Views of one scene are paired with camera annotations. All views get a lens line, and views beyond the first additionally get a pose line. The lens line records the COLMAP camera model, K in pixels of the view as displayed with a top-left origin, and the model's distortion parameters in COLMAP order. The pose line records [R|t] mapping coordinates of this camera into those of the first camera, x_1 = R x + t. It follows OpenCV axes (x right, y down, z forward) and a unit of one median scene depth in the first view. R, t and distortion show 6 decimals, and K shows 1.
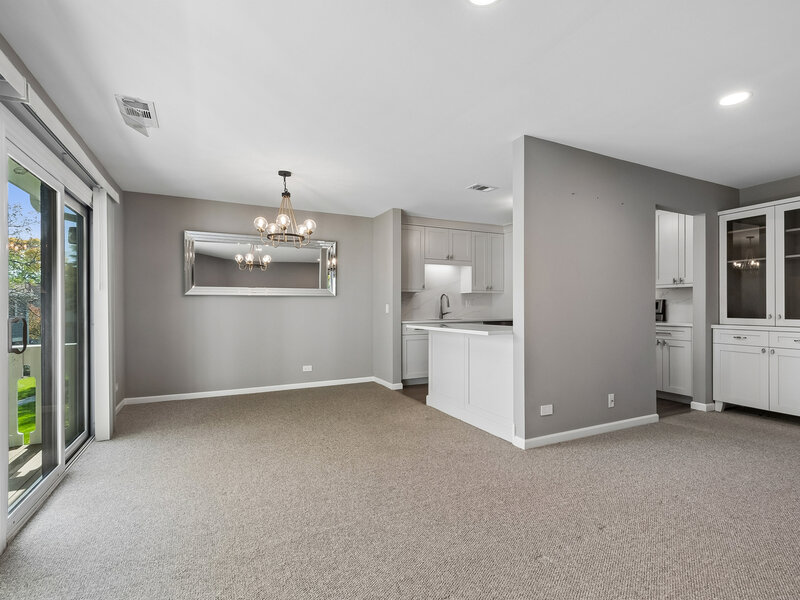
lens RADIAL K [[399.2, 0, 405.5], [0, 399.2, 307.1], [0, 0, 1]] dist [0.013037, -0.006038]
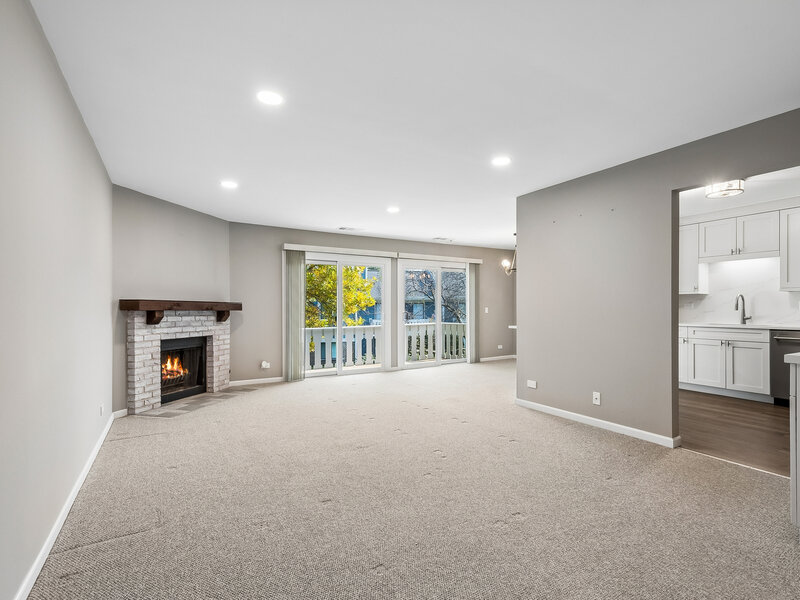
lens RADIAL K [[399.2, 0, 405.5], [0, 399.2, 307.1], [0, 0, 1]] dist [0.013037, -0.006038]
pose [[0.083500, 0.003468, -0.996502, 1.315985], [0.000502, 0.999994, 0.003523, -0.014094], [0.996508, -0.000795, 0.083498, 0.337474]]
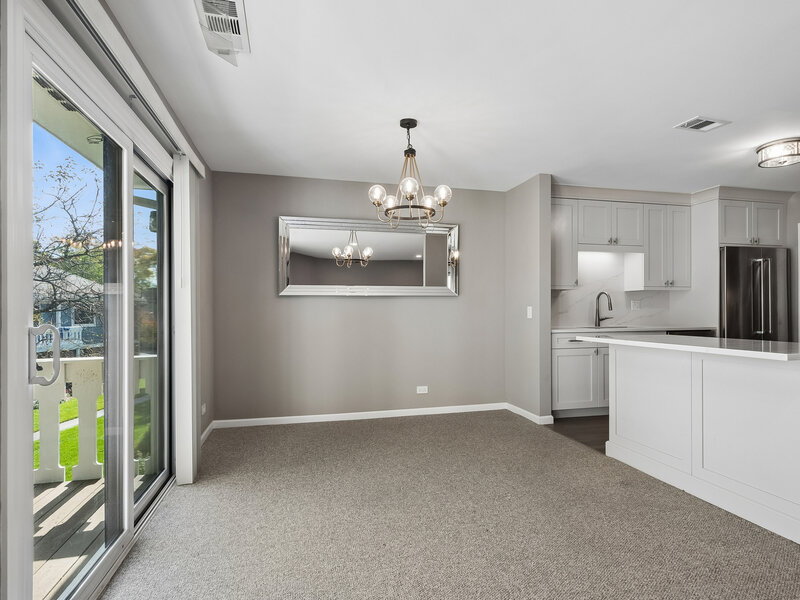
lens RADIAL K [[436.1, 0, 399.1], [0, 436.1, 309.2], [0, 0, 1]] dist [0.004623, 0.000664]
pose [[0.975116, -0.001392, -0.221690, -0.133318], [0.000667, 0.999994, -0.003347, 0.000759], [0.221693, 0.003116, 0.975111, 0.217252]]
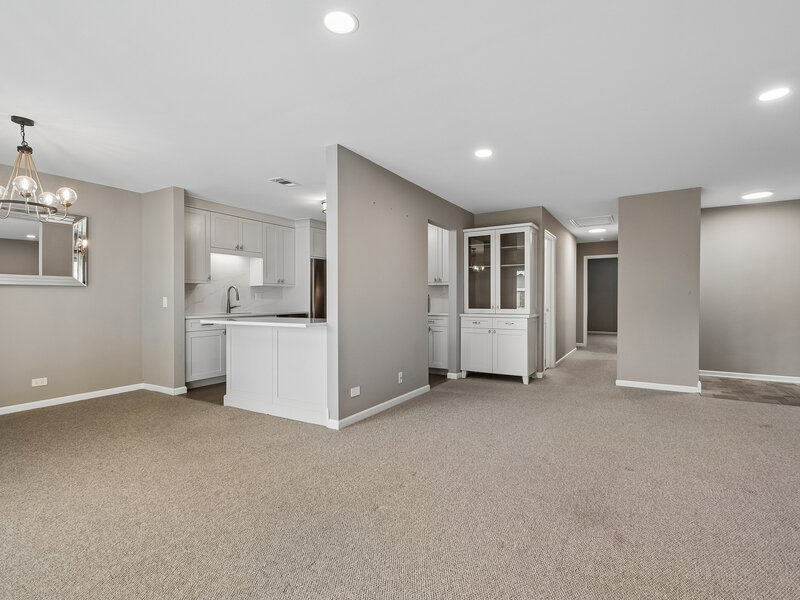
lens RADIAL K [[400.5, 0, 416.9], [0, 400.5, 302.6], [0, 0, 1]] dist [0.011528, -0.006204]
pose [[0.830464, -0.002350, 0.557067, -0.101602], [-0.001040, 0.999983, 0.005770, -0.000762], [-0.557071, -0.005371, 0.830448, -0.027956]]
